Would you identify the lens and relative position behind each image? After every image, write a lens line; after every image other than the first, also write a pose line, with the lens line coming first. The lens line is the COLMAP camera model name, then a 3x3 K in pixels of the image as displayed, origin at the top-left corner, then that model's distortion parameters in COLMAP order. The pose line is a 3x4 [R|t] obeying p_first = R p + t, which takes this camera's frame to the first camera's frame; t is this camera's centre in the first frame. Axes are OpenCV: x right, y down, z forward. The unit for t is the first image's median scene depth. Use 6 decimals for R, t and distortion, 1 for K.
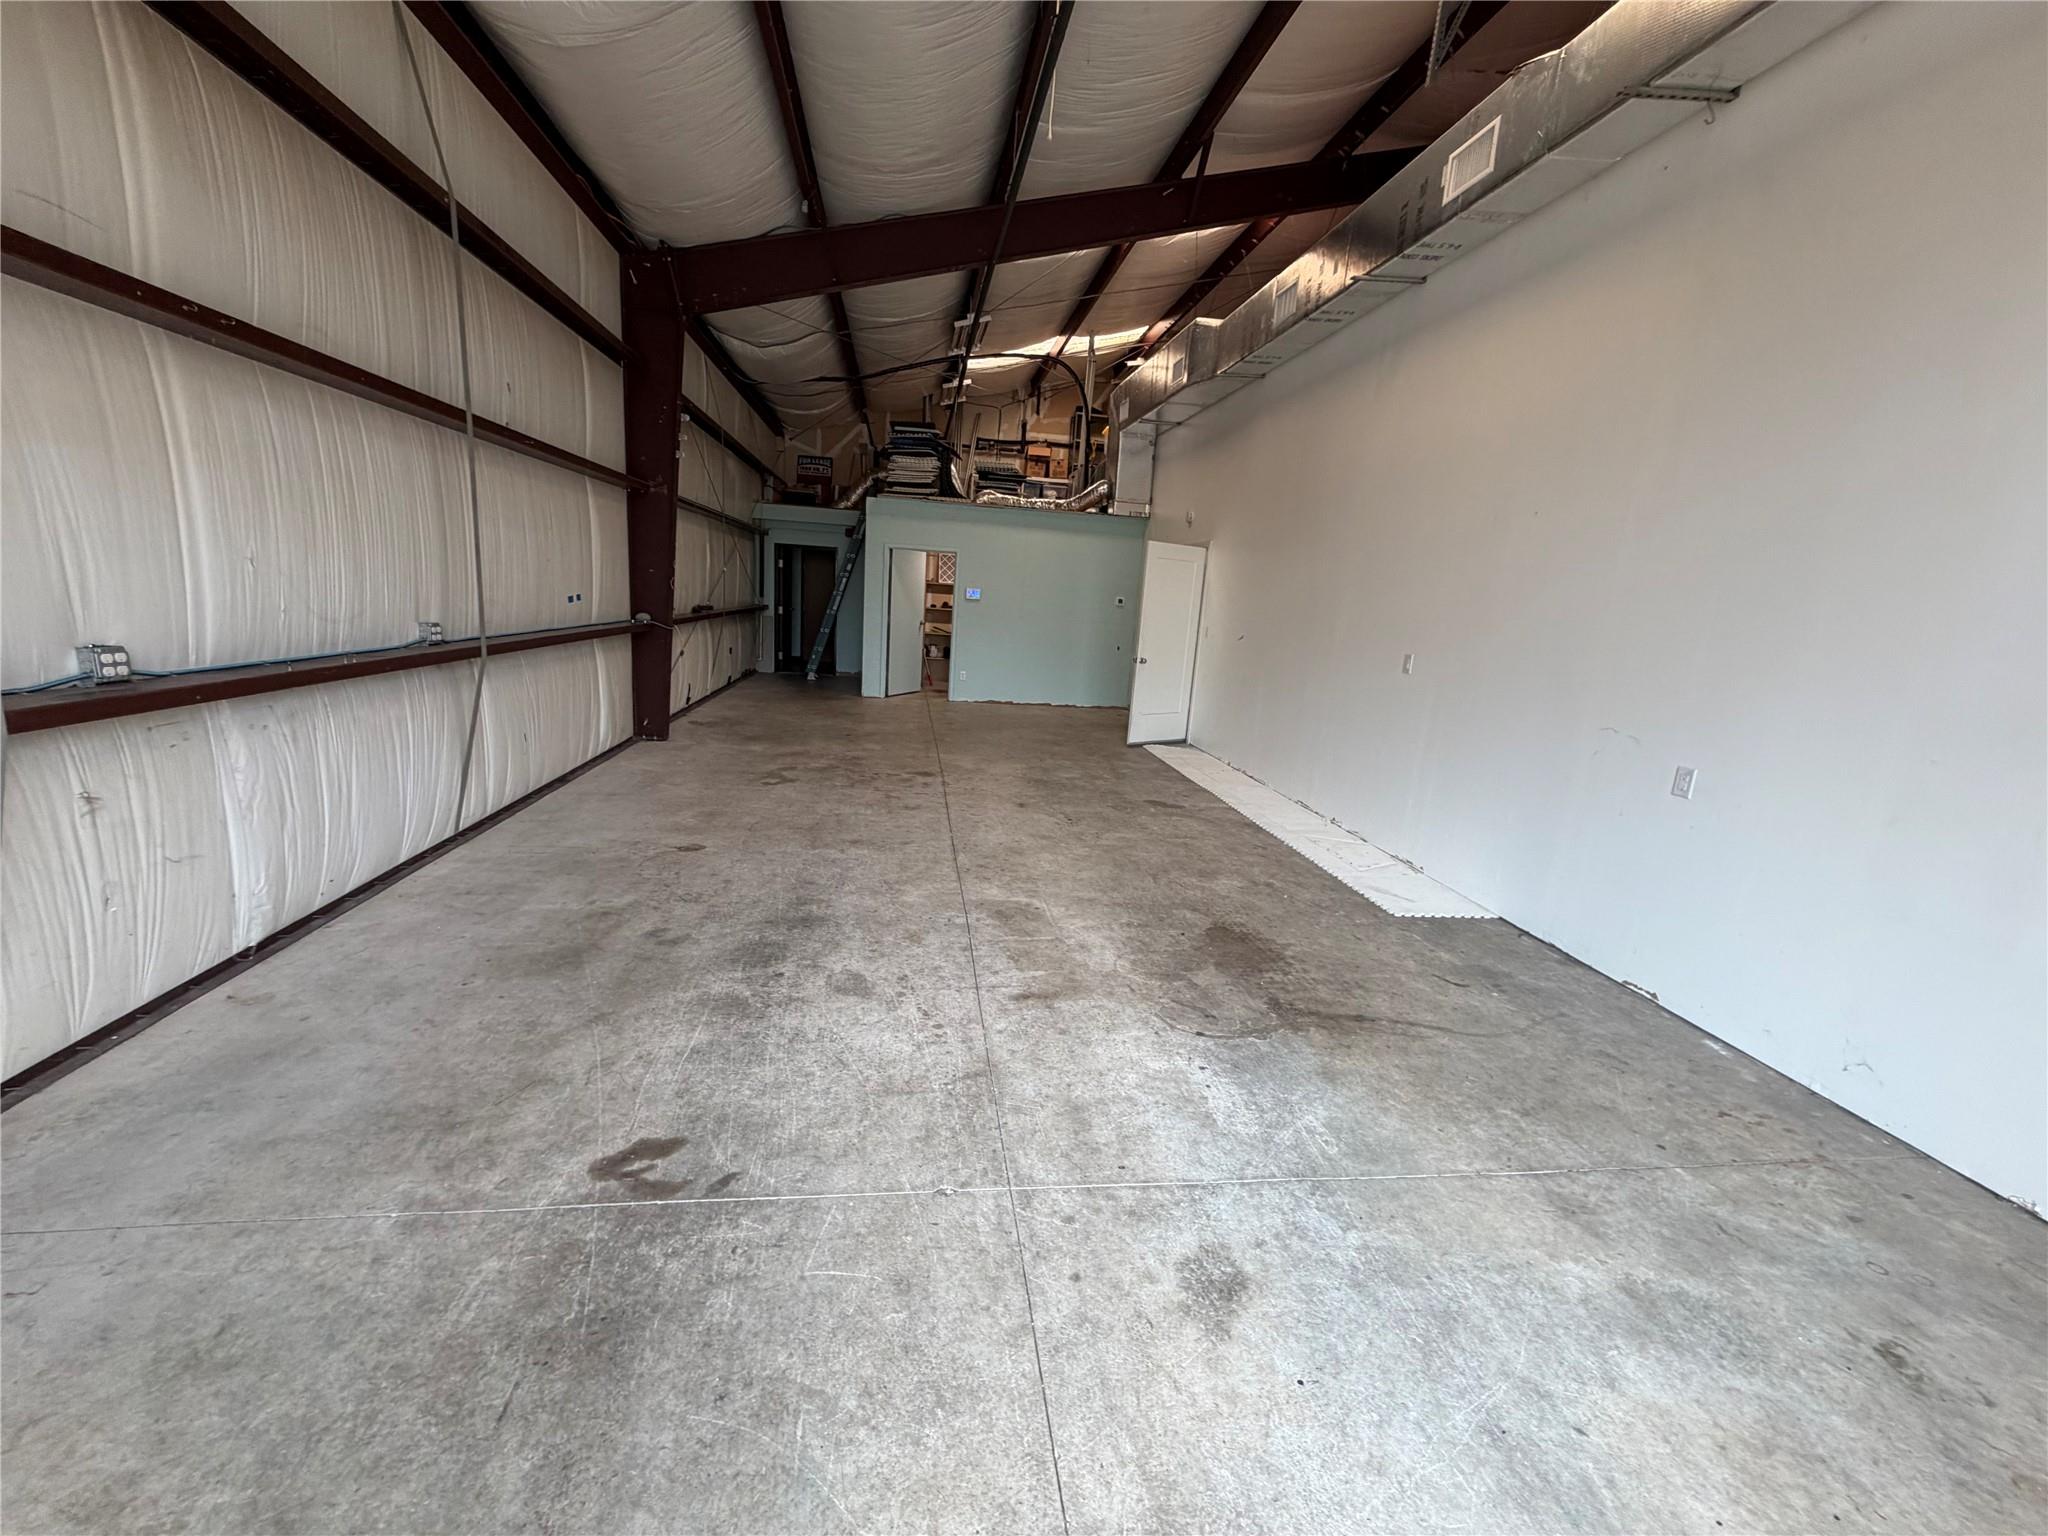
lens RADIAL K [[816.3, 0, 1018.1], [0, 816.3, 771.6], [0, 0, 1]] dist [0.001202, -0.000266]
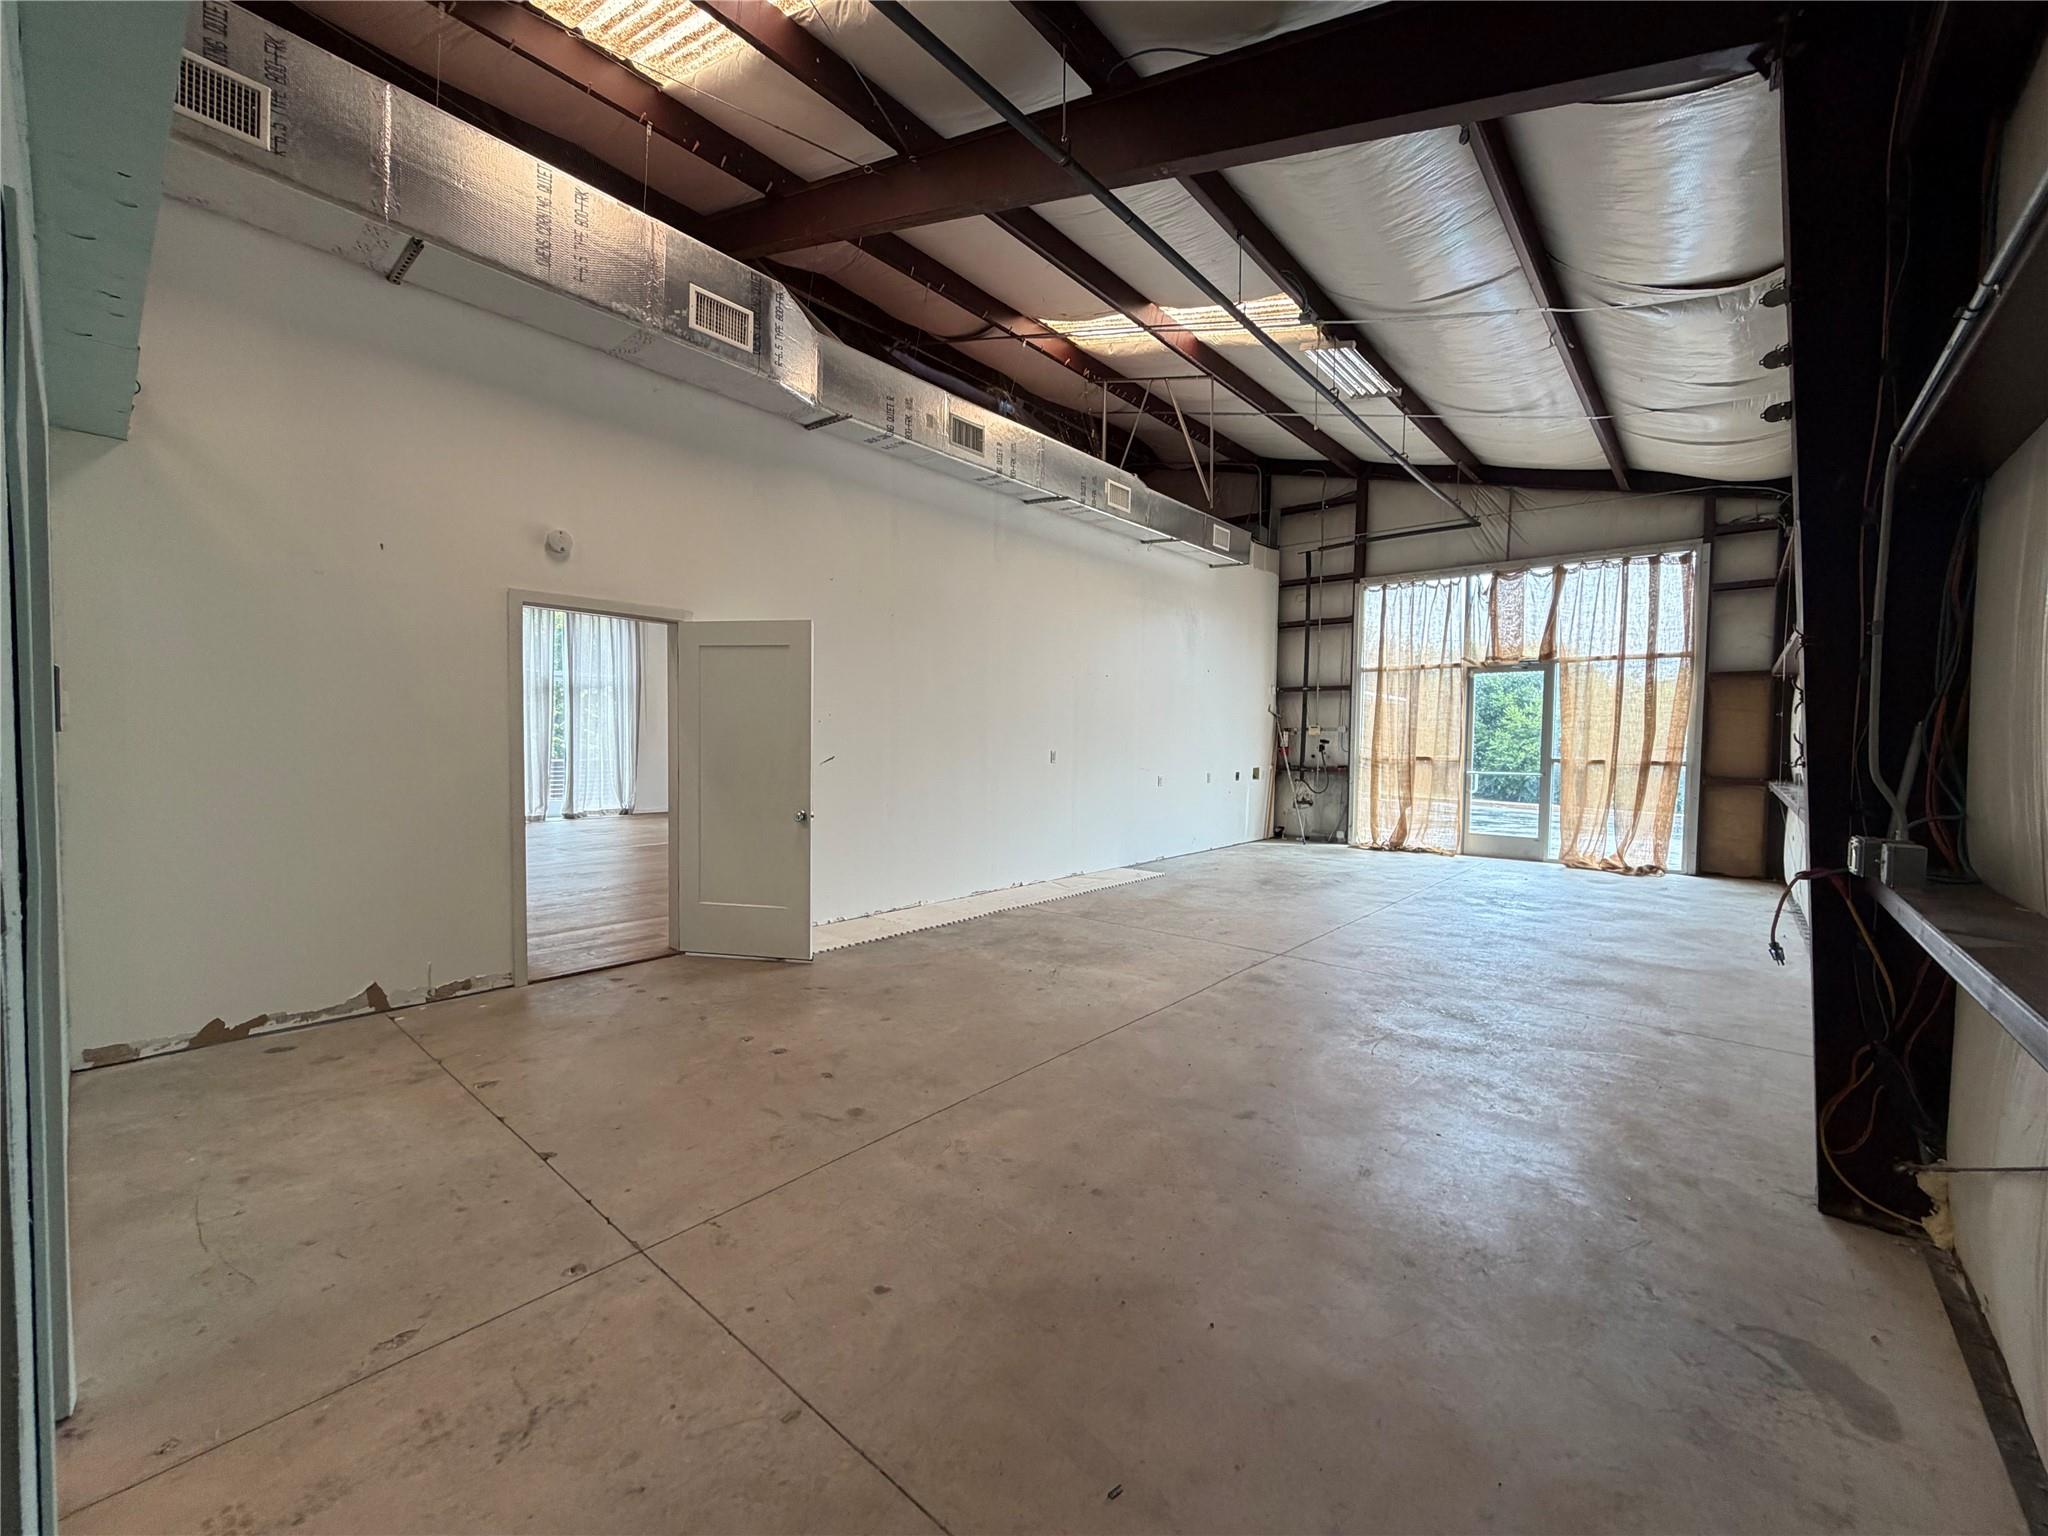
lens RADIAL K [[816.3, 0, 1018.1], [0, 816.3, 771.6], [0, 0, 1]] dist [0.001202, -0.000266]
pose [[-0.657902, -0.099468, 0.746506, -0.849104], [0.107703, 0.968623, 0.223984, -0.609202], [-0.745362, 0.227761, -0.626546, 2.698695]]
